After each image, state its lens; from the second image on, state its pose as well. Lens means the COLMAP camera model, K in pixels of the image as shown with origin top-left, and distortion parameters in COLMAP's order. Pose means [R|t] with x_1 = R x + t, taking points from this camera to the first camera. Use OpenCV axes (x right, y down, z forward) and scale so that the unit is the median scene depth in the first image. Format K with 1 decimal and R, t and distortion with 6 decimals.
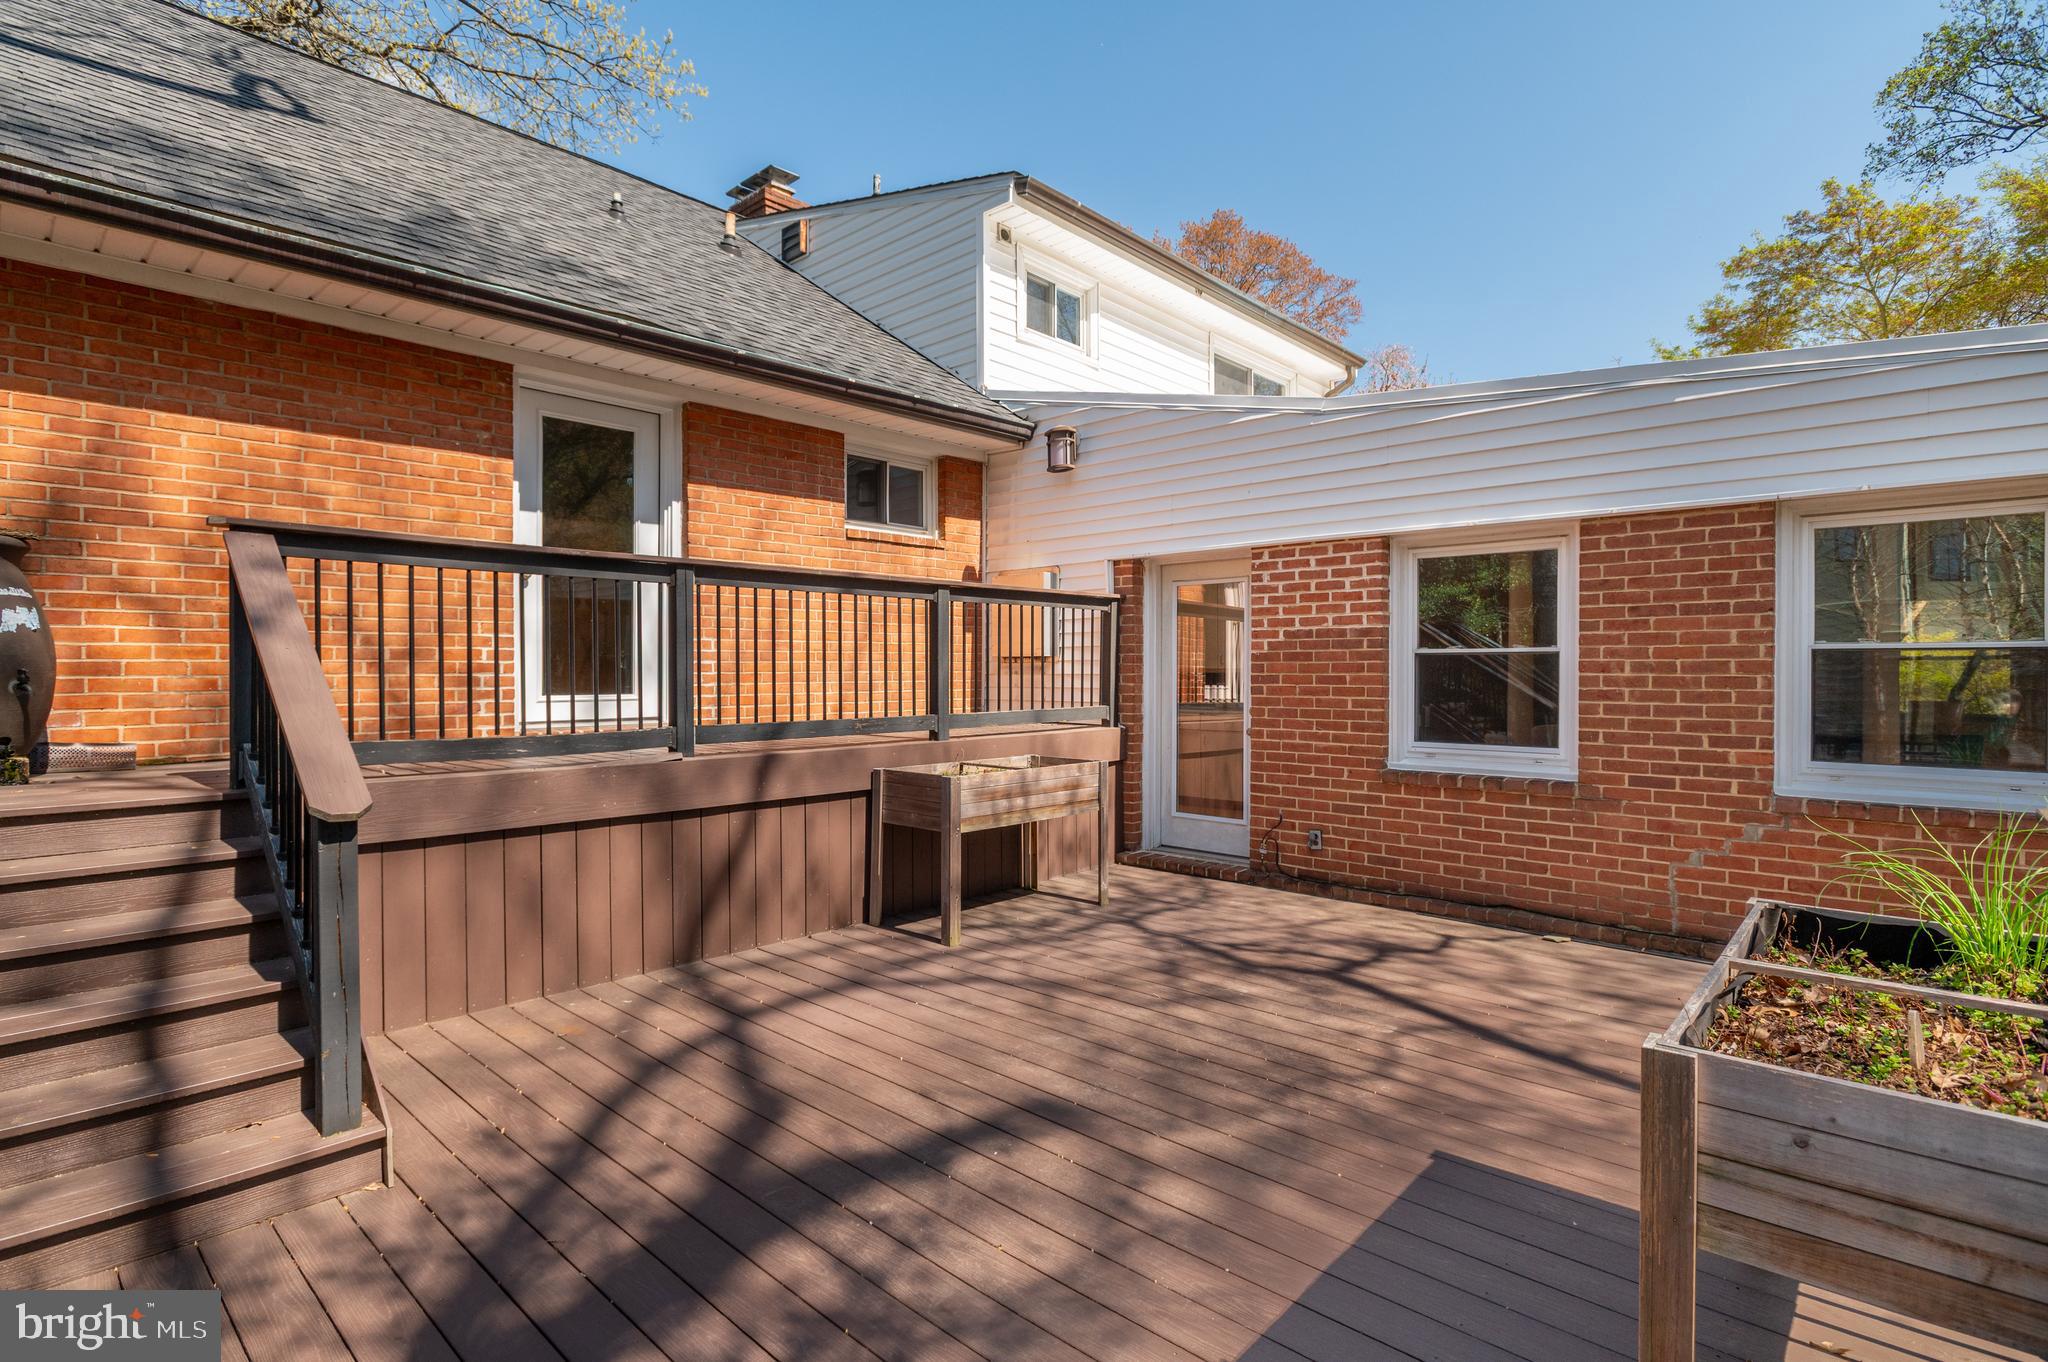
lens RADIAL K [[1002.6, 0, 1024.1], [0, 1002.6, 671.3], [0, 0, 1]] dist [-0.004617, 0.000085]
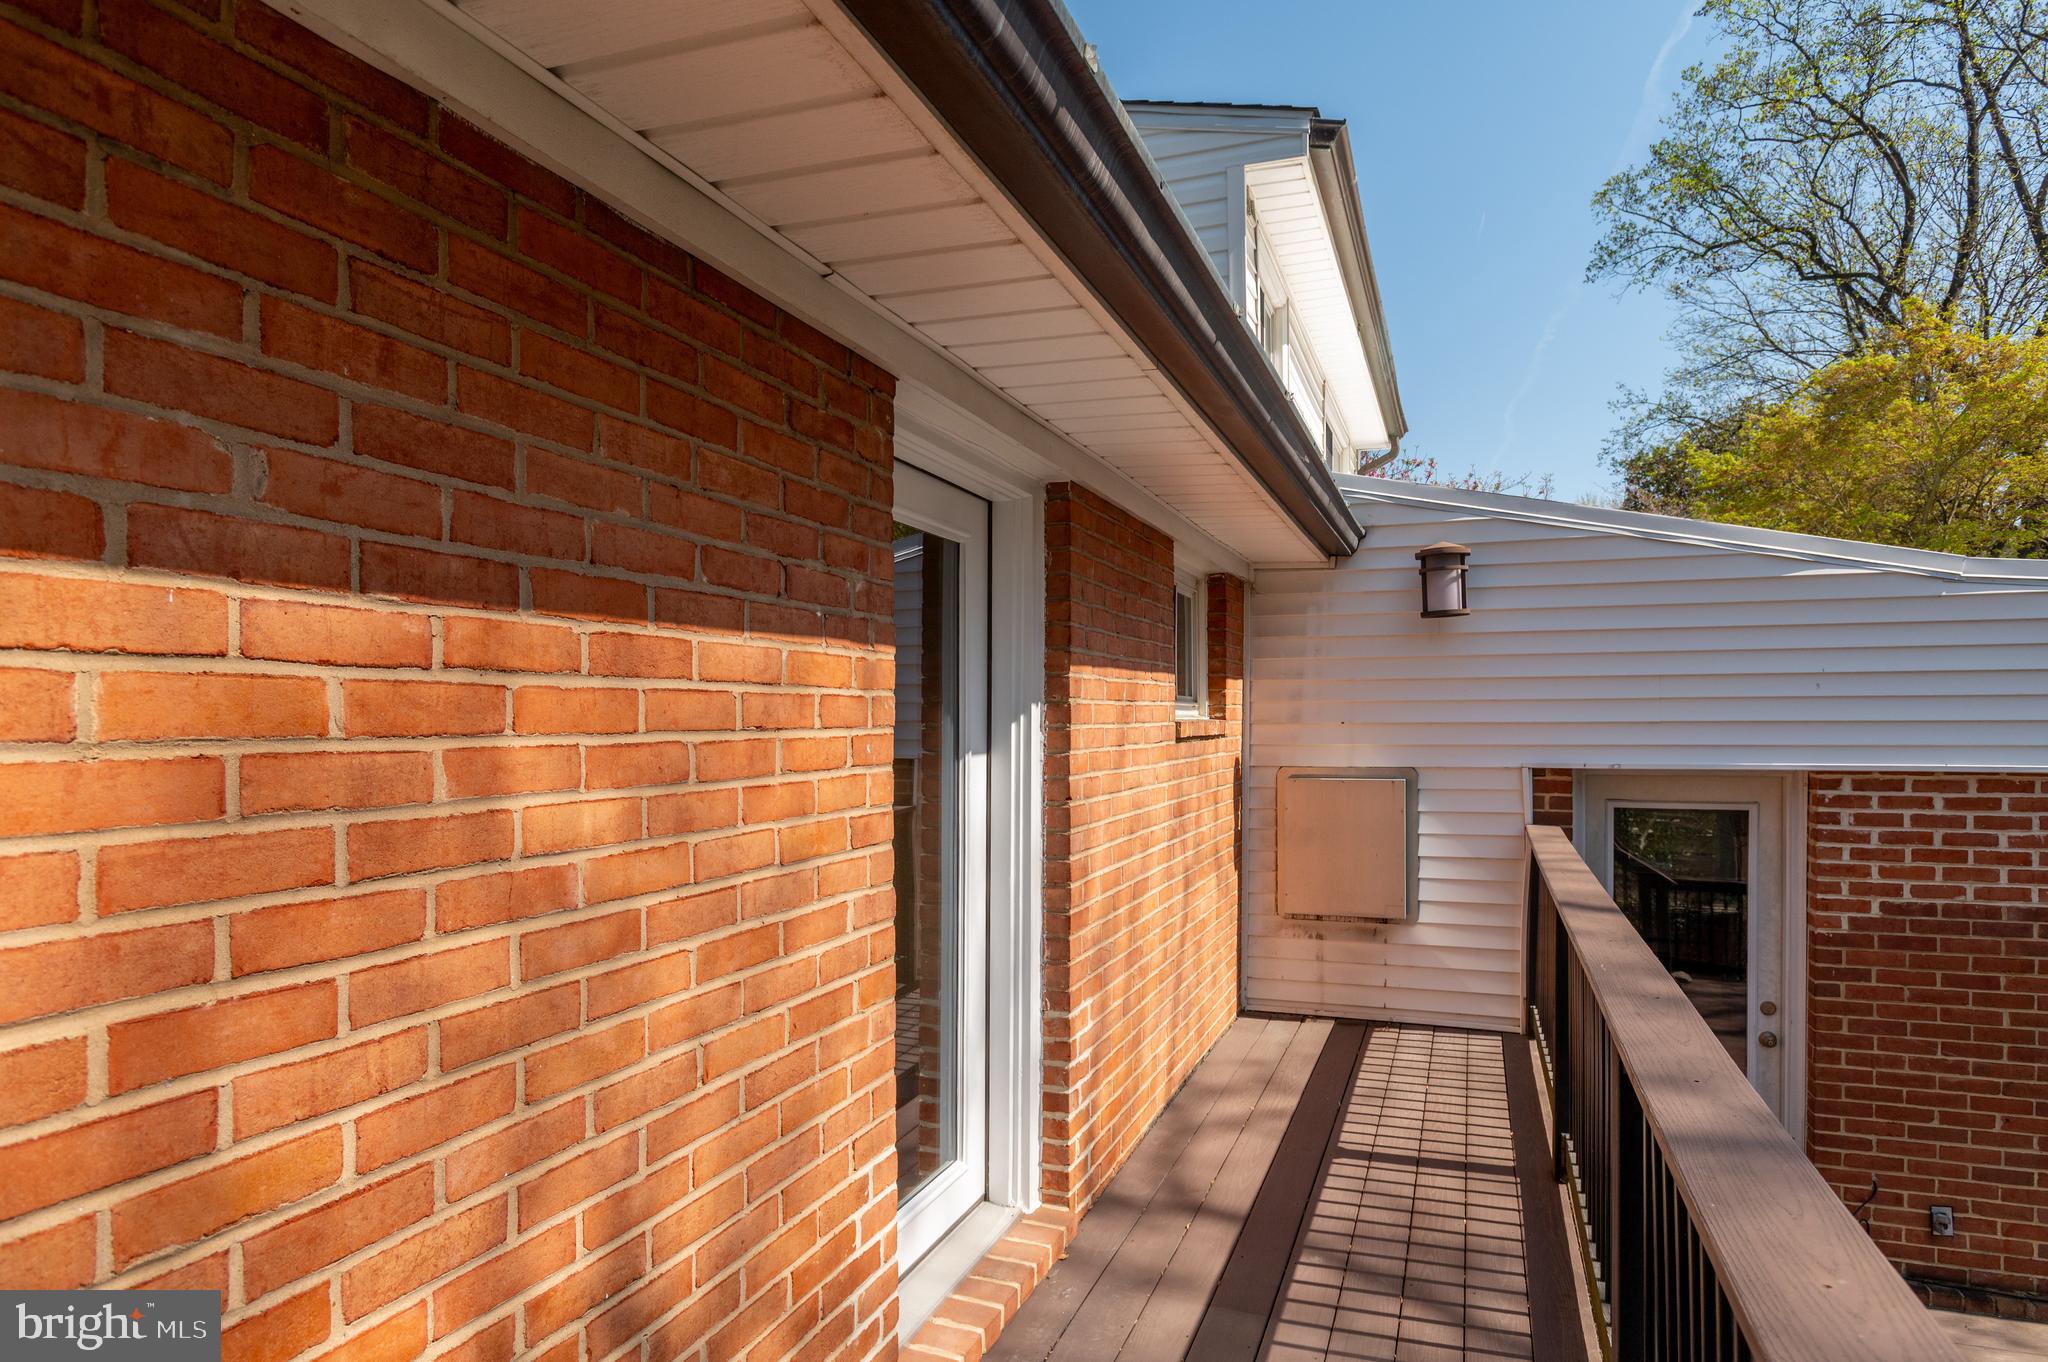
lens RADIAL K [[1168.0, 0, 1023.9], [0, 1168.0, 695.1], [0, 0, 1]] dist [-0.005905, -0.000298]
pose [[0.906923, 0.002016, 0.421293, -0.596737], [0.002905, 0.999935, -0.011038, -0.176855], [-0.421287, 0.011235, 0.906858, 0.567577]]
